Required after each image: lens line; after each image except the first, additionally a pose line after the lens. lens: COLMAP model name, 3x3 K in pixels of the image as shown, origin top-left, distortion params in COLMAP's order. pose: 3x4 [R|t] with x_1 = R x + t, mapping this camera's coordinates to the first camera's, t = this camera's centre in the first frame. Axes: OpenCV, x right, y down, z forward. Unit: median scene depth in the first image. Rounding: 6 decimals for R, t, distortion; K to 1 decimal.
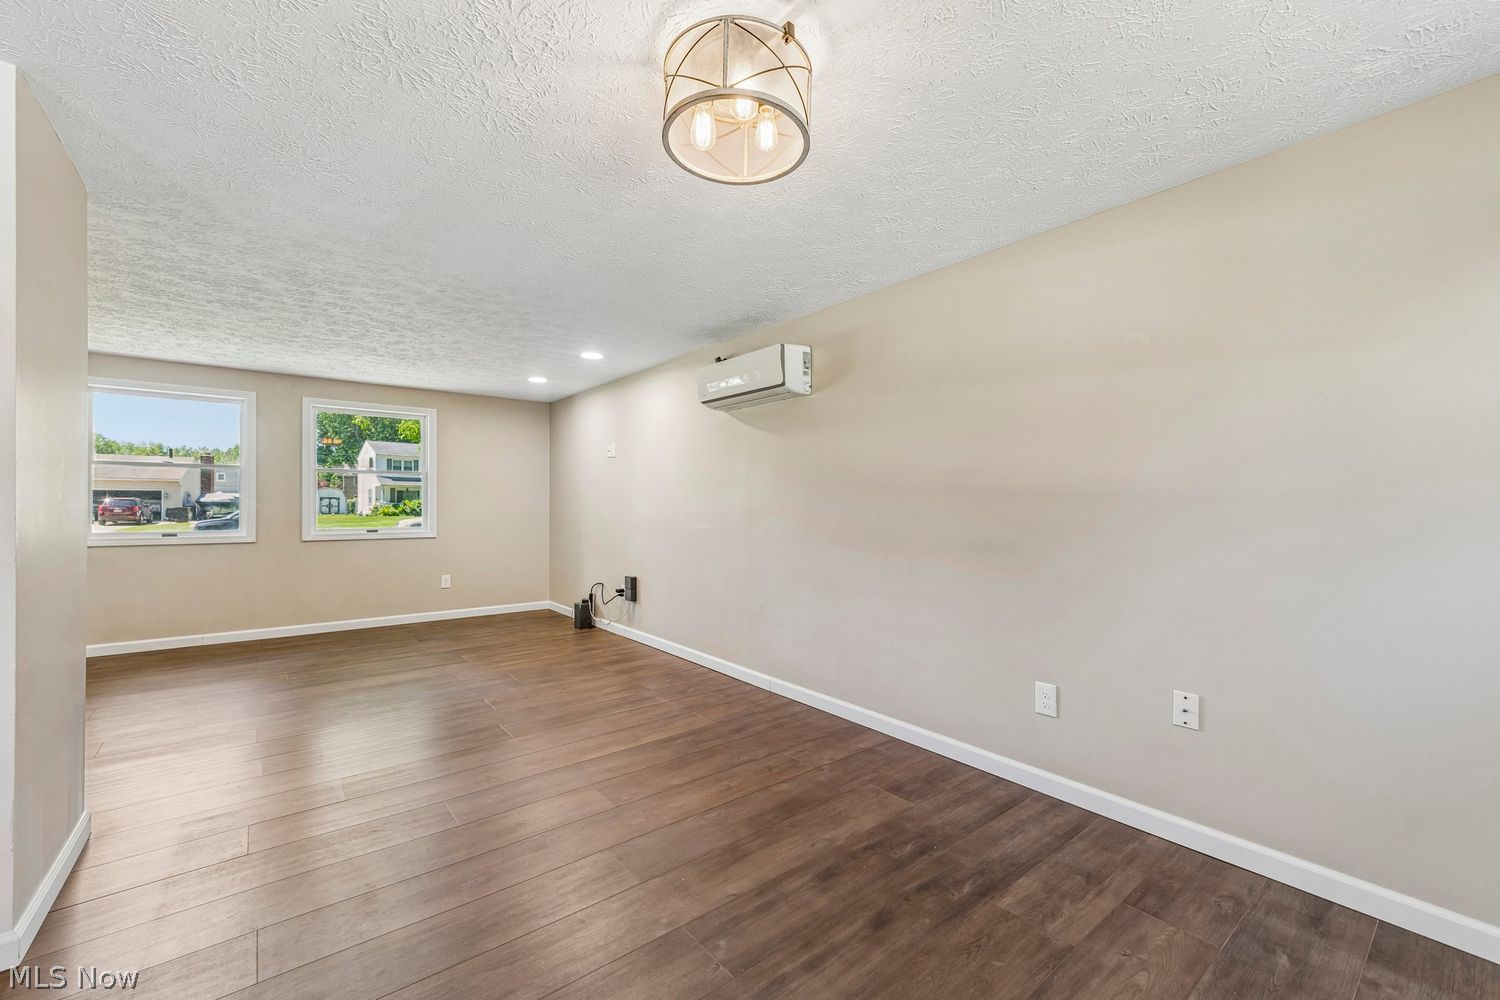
lens RADIAL K [[605.6, 0, 740.0], [0, 605.6, 503.7], [0, 0, 1]] dist [0.001961, -0.000343]
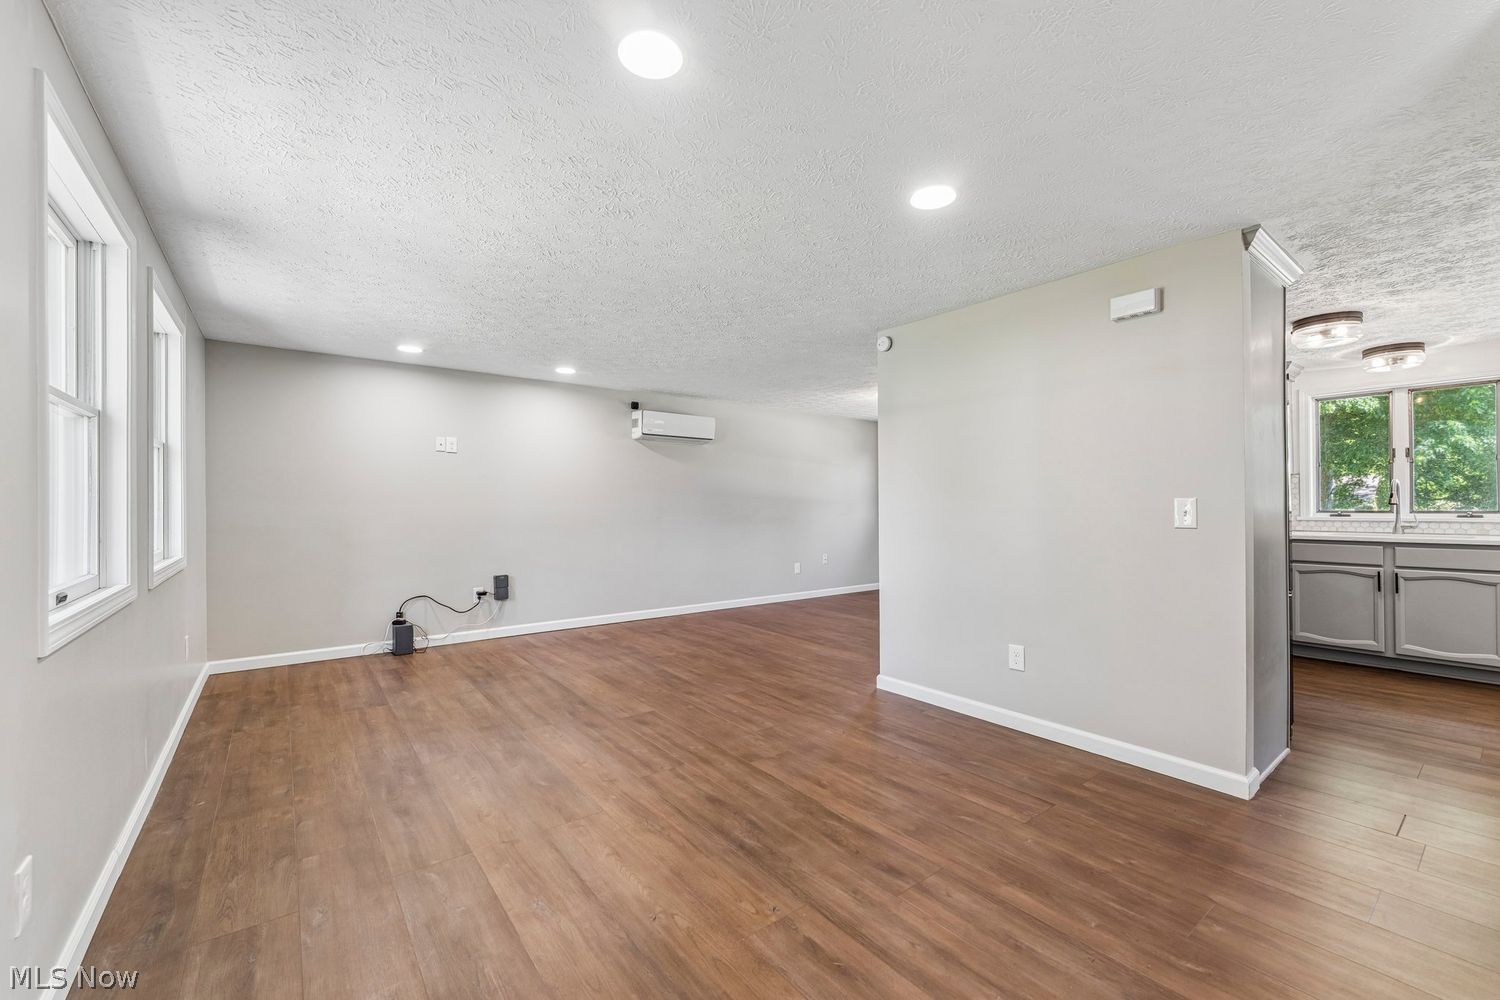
lens RADIAL K [[605.6, 0, 723.0], [0, 605.6, 507.7], [0, 0, 1]] dist [0.001961, -0.000343]
pose [[0.007290, 0.000903, 0.999973, -1.170123], [-0.001257, 0.999999, -0.000894, 0.007025], [-0.999973, -0.001251, 0.007291, 0.612226]]
